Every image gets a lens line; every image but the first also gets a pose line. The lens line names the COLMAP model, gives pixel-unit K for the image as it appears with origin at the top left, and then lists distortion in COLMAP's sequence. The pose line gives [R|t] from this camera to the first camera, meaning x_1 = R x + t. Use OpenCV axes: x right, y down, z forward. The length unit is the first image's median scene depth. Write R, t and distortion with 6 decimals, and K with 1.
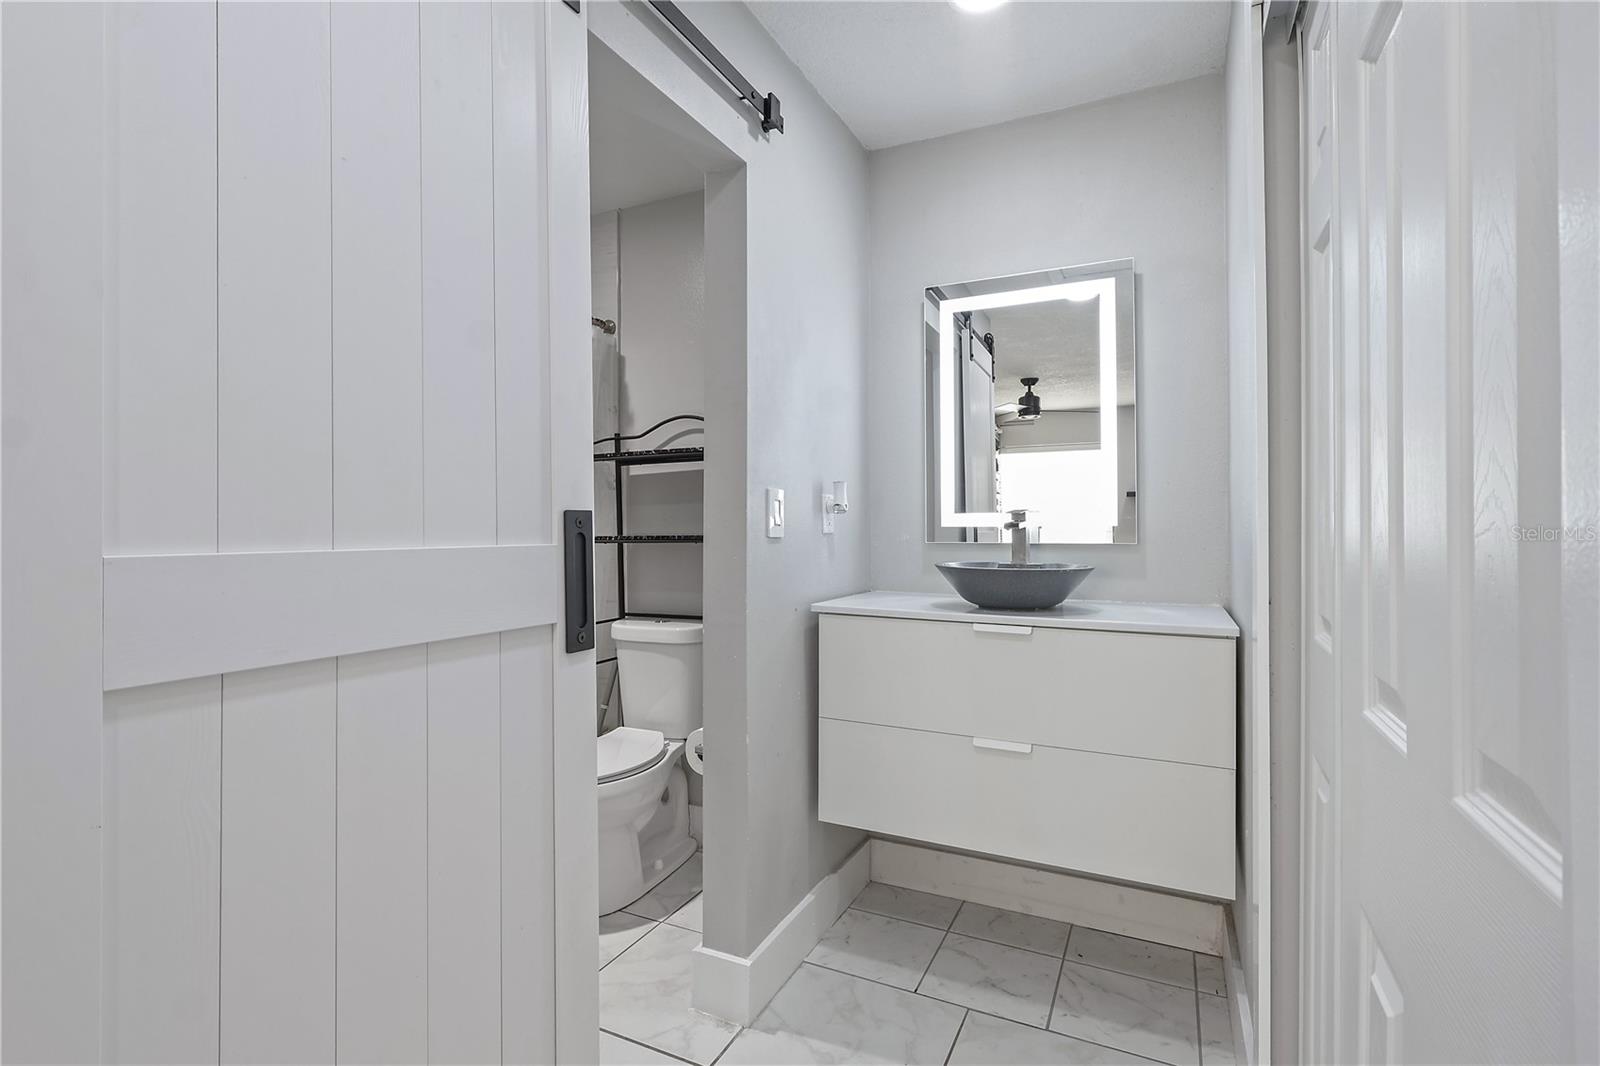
lens RADIAL K [[745.0, 0, 812.5], [0, 745.0, 523.9], [0, 0, 1]] dist [-0.004675, 0.000503]
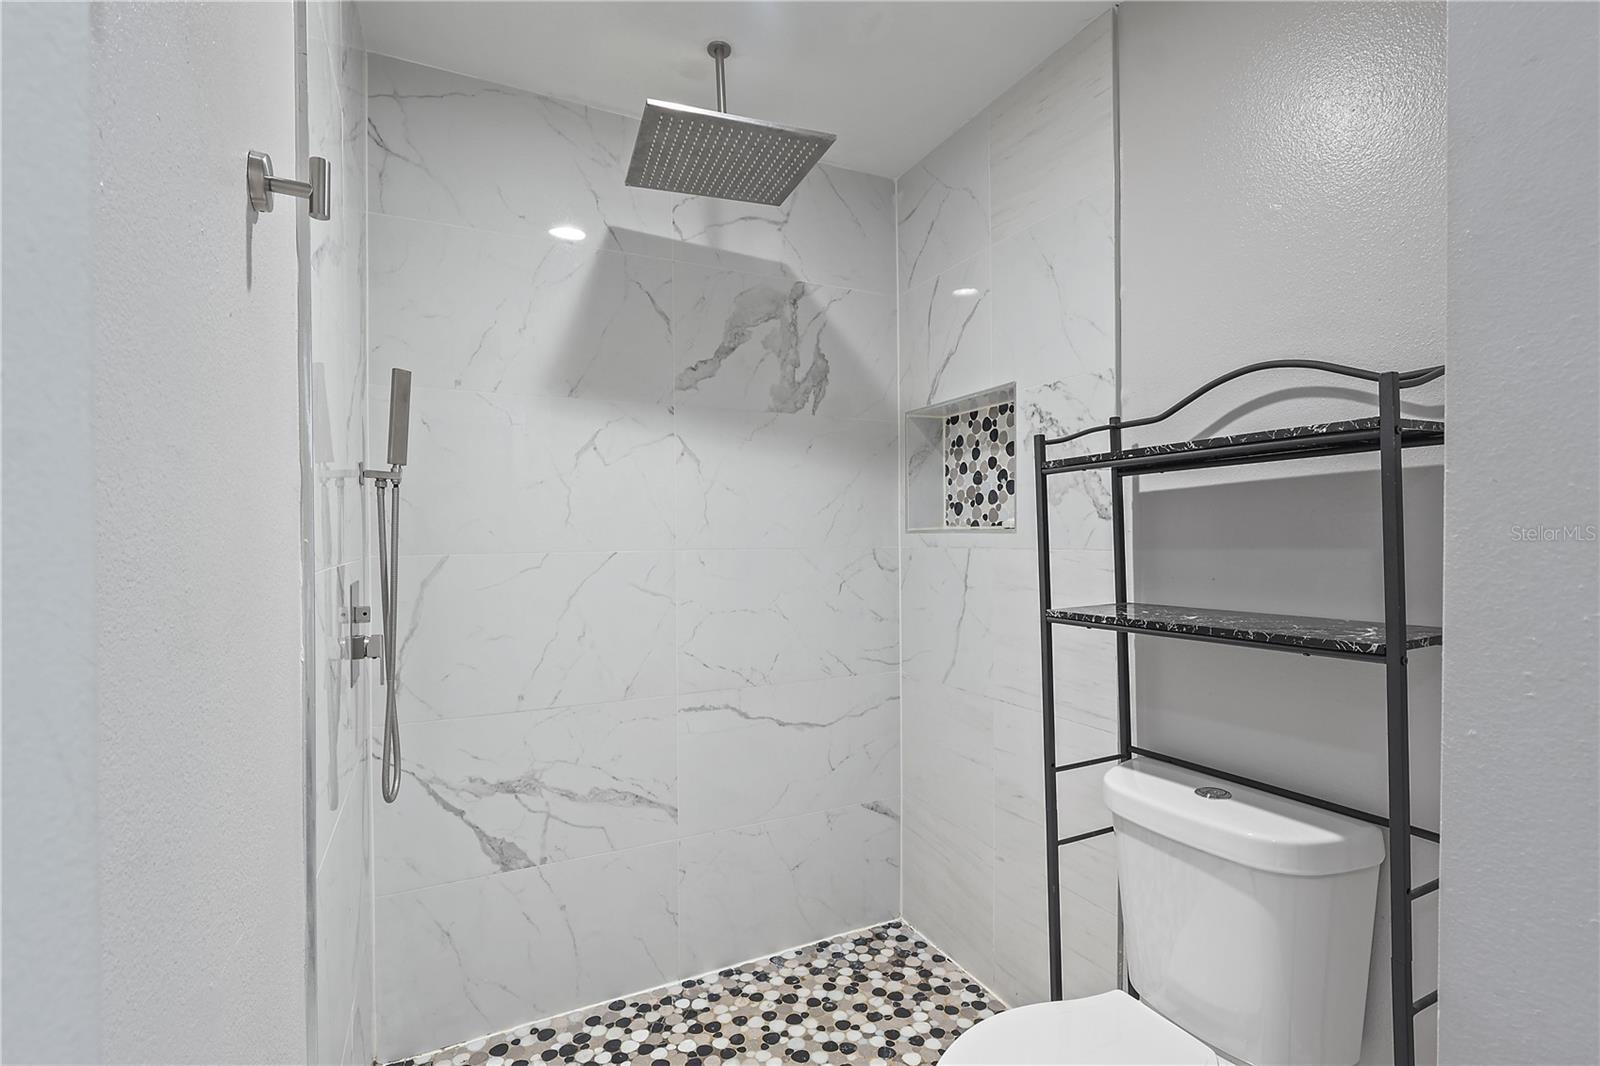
lens RADIAL K [[745.0, 0, 800.3], [0, 745.0, 537.0], [0, 0, 1]] dist [-0.004675, 0.000503]
pose [[0.785806, -0.000632, -0.618473, -0.117531], [0.005847, 0.999962, 0.006407, -0.042676], [0.618445, -0.008651, 0.785780, 0.474894]]
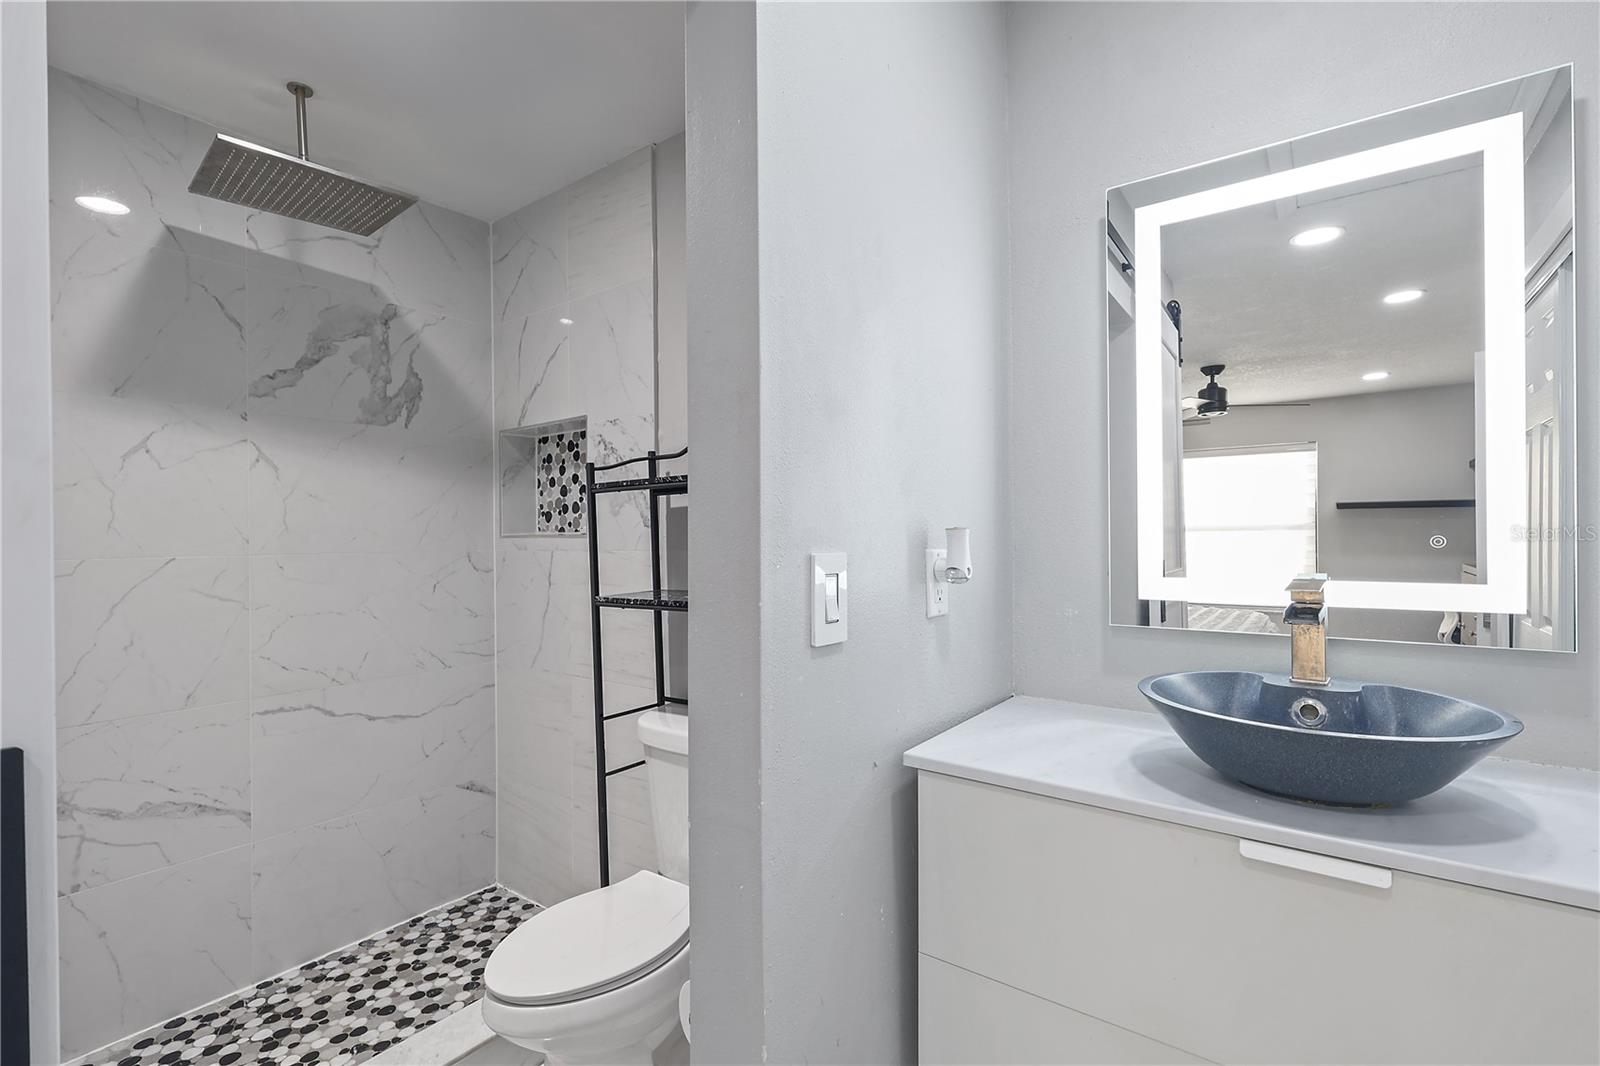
lens RADIAL K [[745.0, 0, 803.5], [0, 745.0, 534.9], [0, 0, 1]] dist [-0.004675, 0.000503]
pose [[0.981606, -0.005122, -0.190851, 0.024963], [0.005411, 0.999985, 0.000990, -0.043854], [0.190843, -0.002005, 0.981618, 0.345974]]
